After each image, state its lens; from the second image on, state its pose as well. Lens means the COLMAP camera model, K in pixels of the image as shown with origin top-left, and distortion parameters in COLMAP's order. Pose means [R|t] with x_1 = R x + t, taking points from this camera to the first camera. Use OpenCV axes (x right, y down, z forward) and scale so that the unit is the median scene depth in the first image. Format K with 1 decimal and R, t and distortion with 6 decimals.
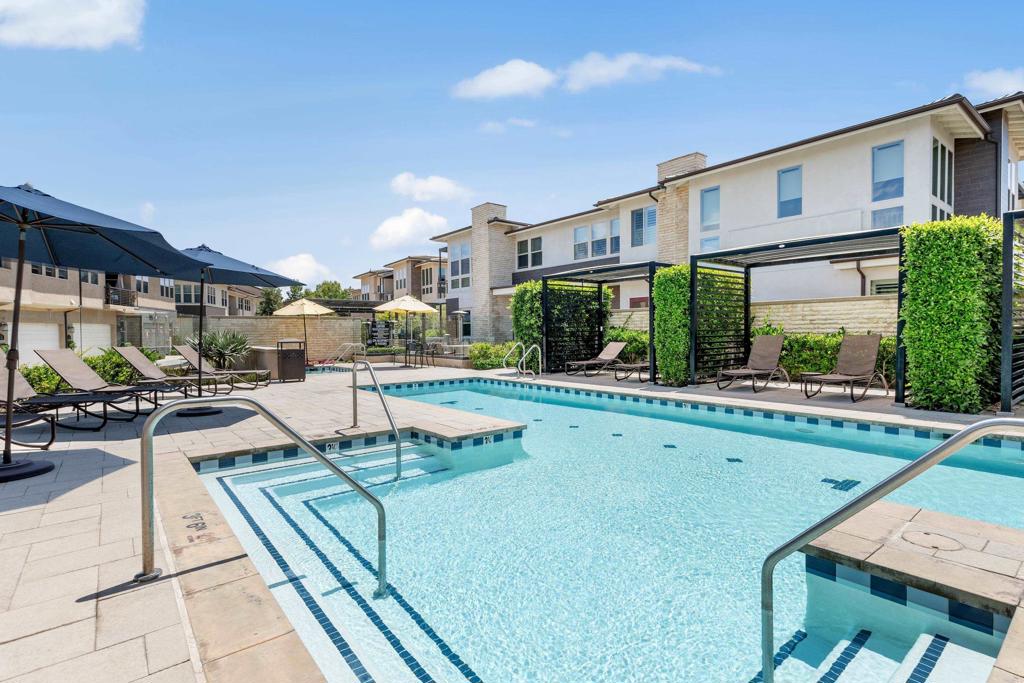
lens RADIAL K [[495.6, 0, 512.0], [0, 495.6, 341.5], [0, 0, 1]] dist [-0.000631, 0.000010]
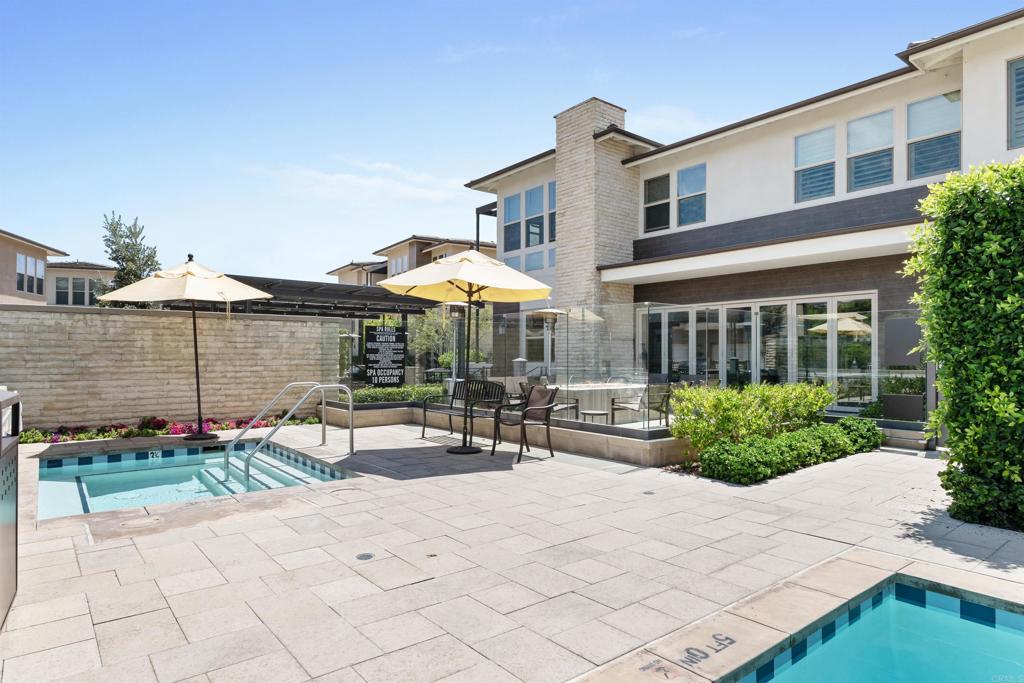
lens RADIAL K [[569.8, 0, 486.4], [0, 569.8, 339.4], [0, 0, 1]] dist [0.002698, 0.000782]
pose [[0.999249, 0.011460, -0.037006, -0.132387], [-0.013159, 0.998855, -0.046001, -0.007178], [0.036437, 0.046454, 0.998256, 0.423711]]
